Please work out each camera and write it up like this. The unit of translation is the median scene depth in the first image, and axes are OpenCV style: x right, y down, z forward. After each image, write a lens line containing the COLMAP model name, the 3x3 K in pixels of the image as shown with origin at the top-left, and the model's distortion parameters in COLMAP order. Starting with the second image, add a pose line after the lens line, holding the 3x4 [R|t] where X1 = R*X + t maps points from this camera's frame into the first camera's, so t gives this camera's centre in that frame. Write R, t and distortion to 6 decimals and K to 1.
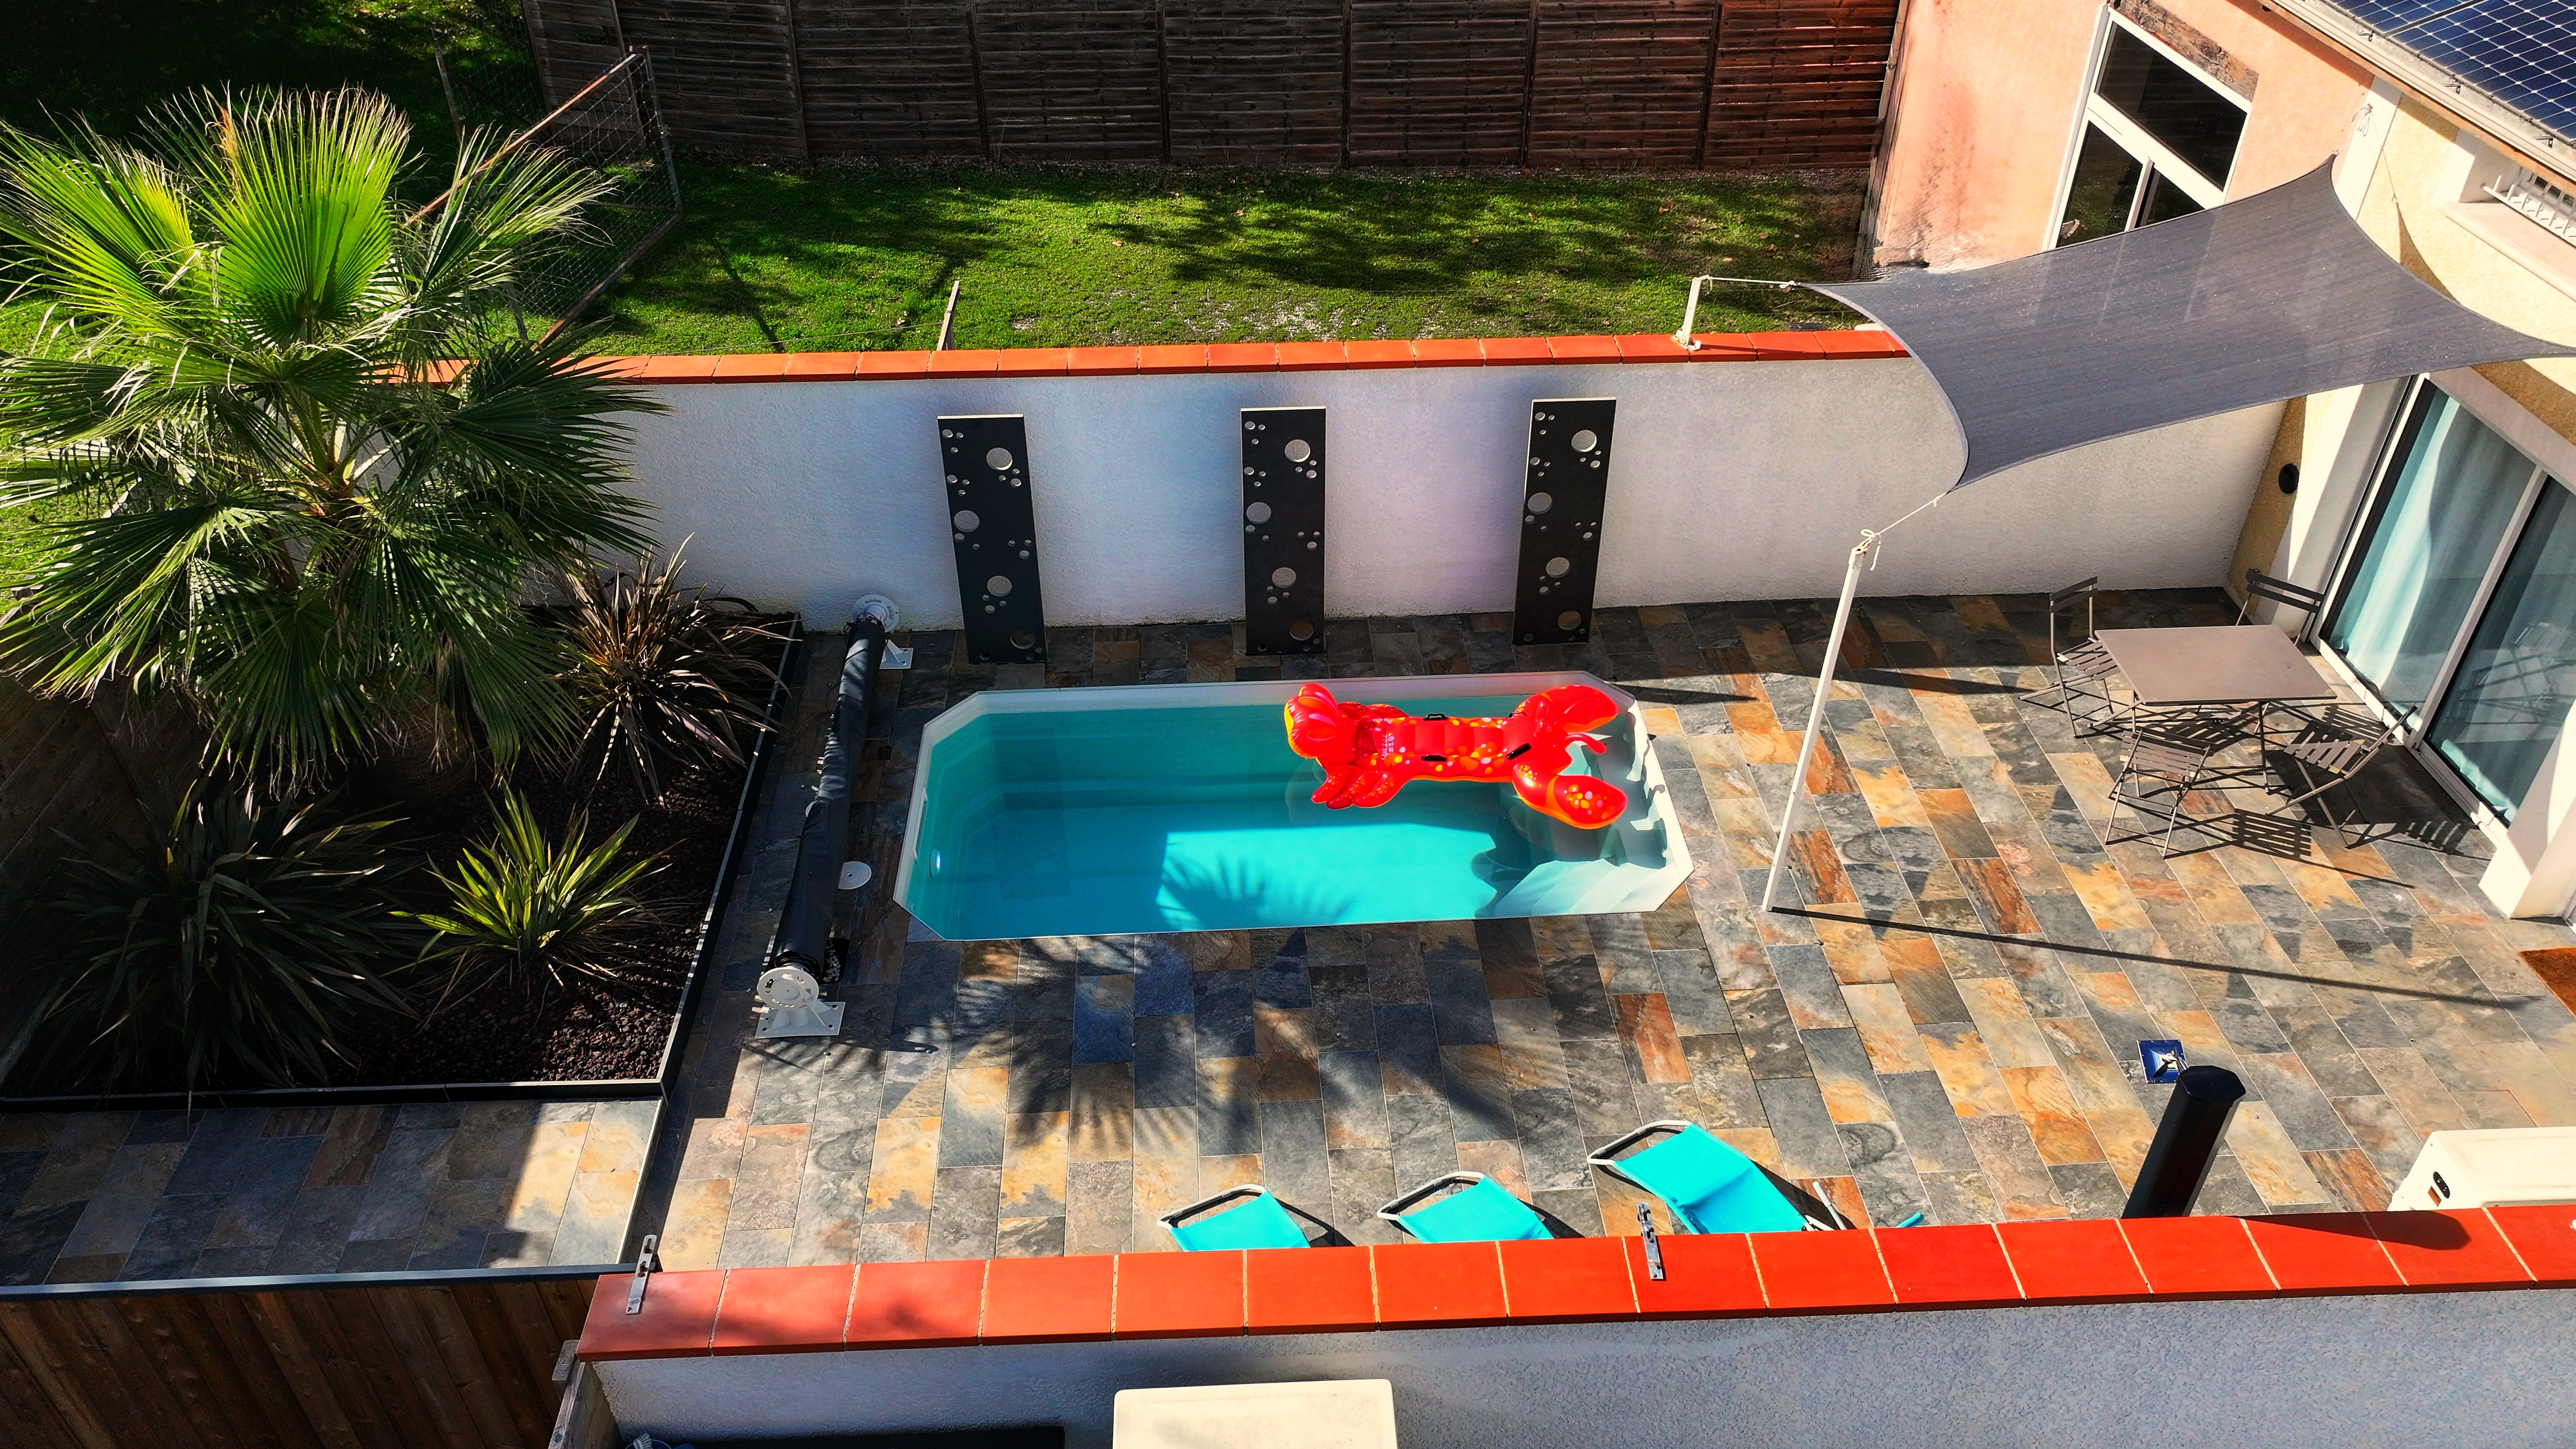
lens RADIAL K [[1820.2, 0, 1289.3], [0, 1820.2, 725.5], [0, 0, 1]] dist [-0.000663, 0.010010]
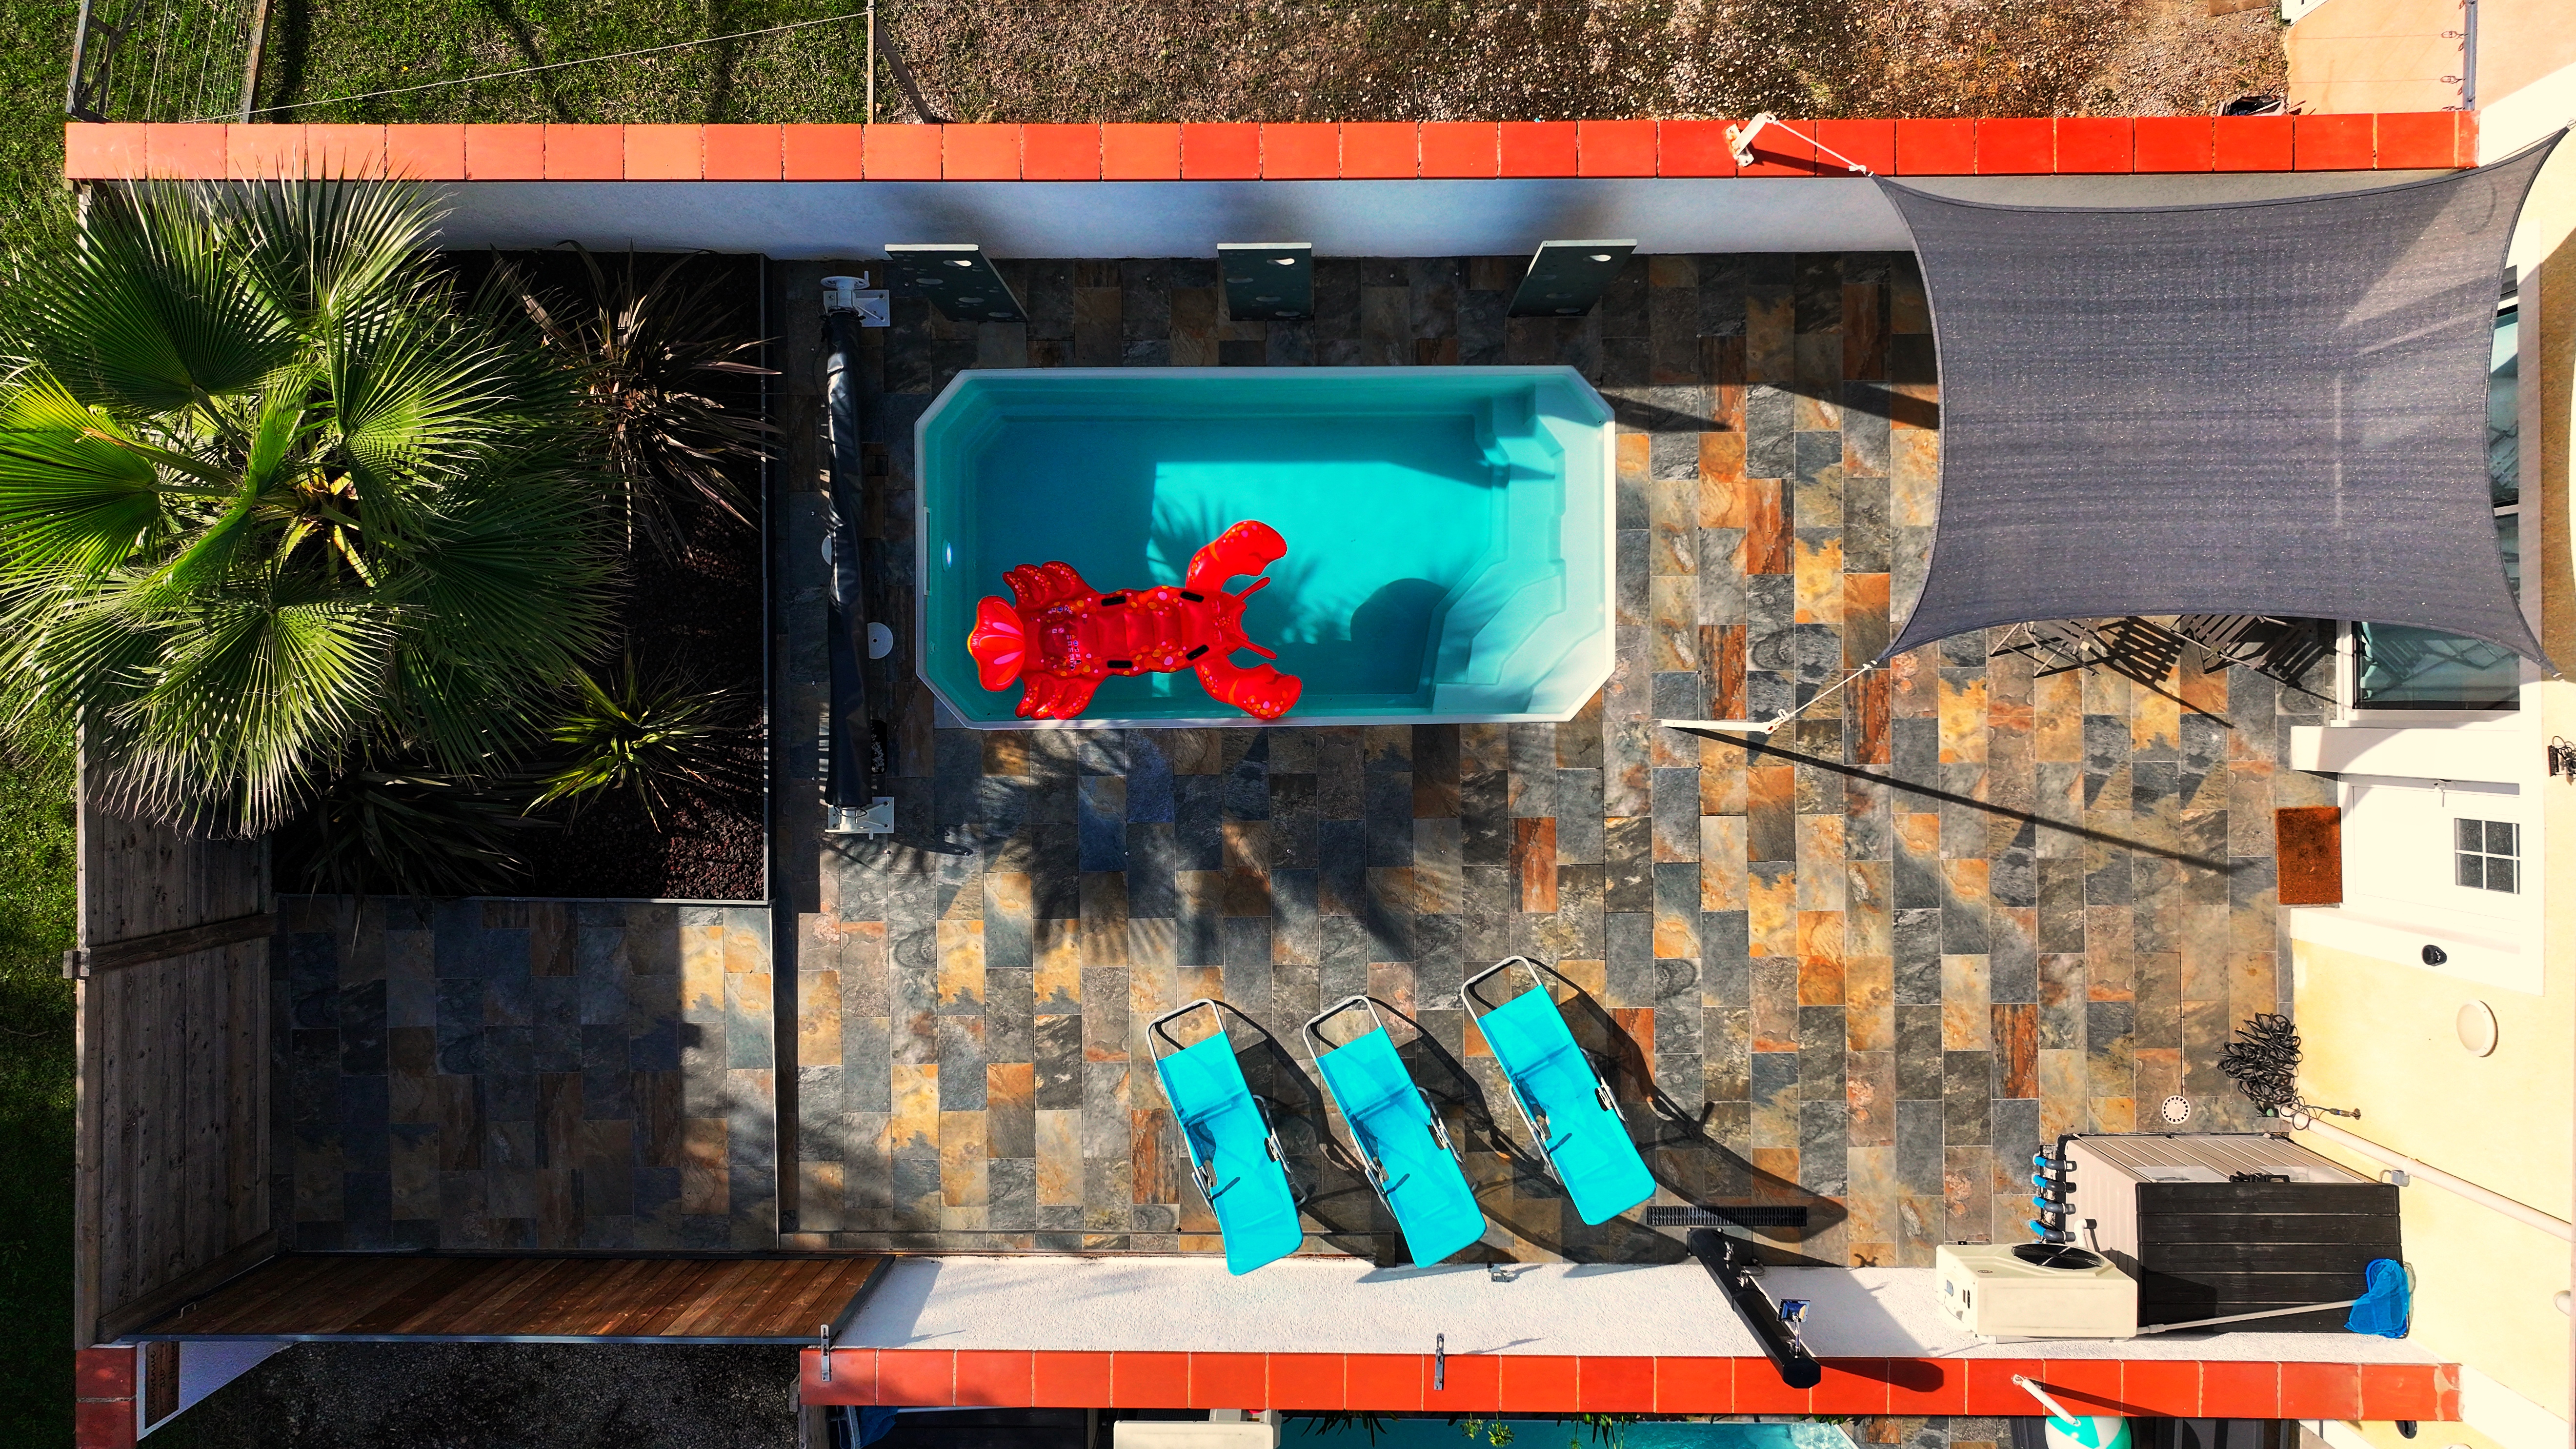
lens RADIAL K [[1820.2, 0, 1285.4], [0, 1820.2, 725.2], [0, 0, 1]] dist [-0.000663, 0.010010]
pose [[0.998789, 0.048989, -0.004602, 0.026515], [-0.025201, 0.589626, 0.807283, -0.898042], [0.042262, -0.806189, 0.590146, 0.323937]]
